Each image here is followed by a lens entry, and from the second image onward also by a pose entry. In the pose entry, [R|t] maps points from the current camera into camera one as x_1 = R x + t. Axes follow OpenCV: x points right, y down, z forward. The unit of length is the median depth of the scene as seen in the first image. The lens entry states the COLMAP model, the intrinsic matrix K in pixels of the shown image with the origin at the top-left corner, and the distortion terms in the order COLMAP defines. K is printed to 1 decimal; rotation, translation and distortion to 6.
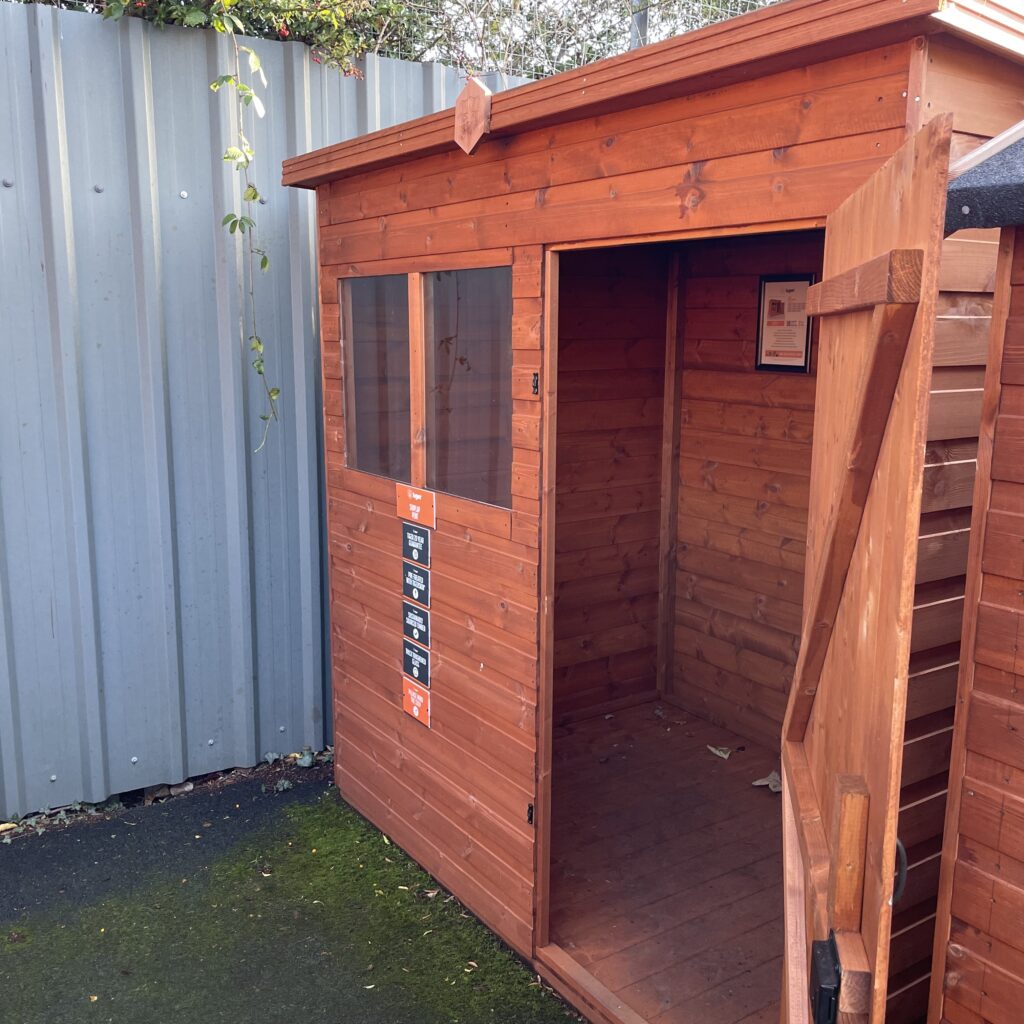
lens RADIAL K [[1012.8, 0, 511.5], [0, 1012.8, 509.8], [0, 0, 1]] dist [0.043339, 0.000000]
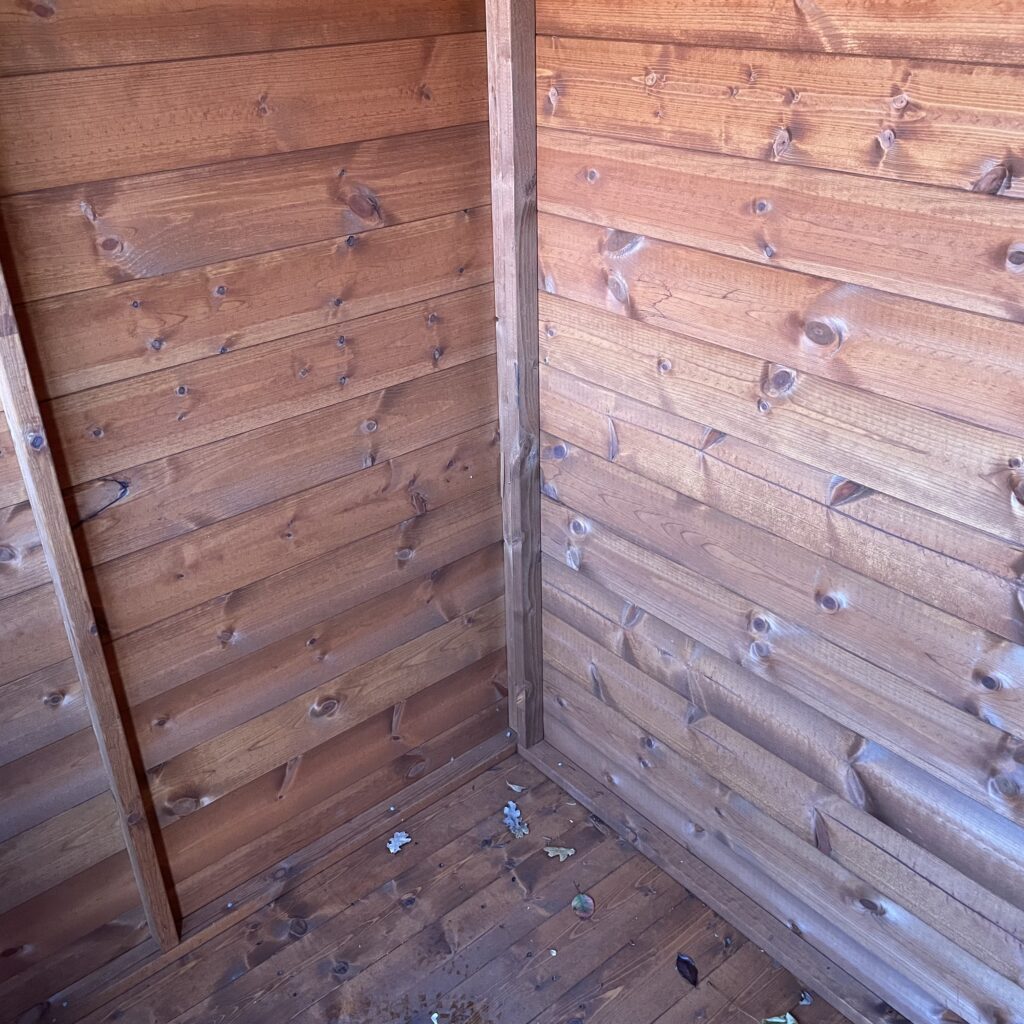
lens RADIAL K [[1012.8, 0, 511.4], [0, 1012.8, 515.2], [0, 0, 1]] dist [0.043339, 0.000000]
pose [[0.992626, -0.079200, 0.091768, 0.116702], [0.045986, 0.946486, 0.319452, -0.068310], [-0.112157, -0.312877, 0.943148, 0.636178]]
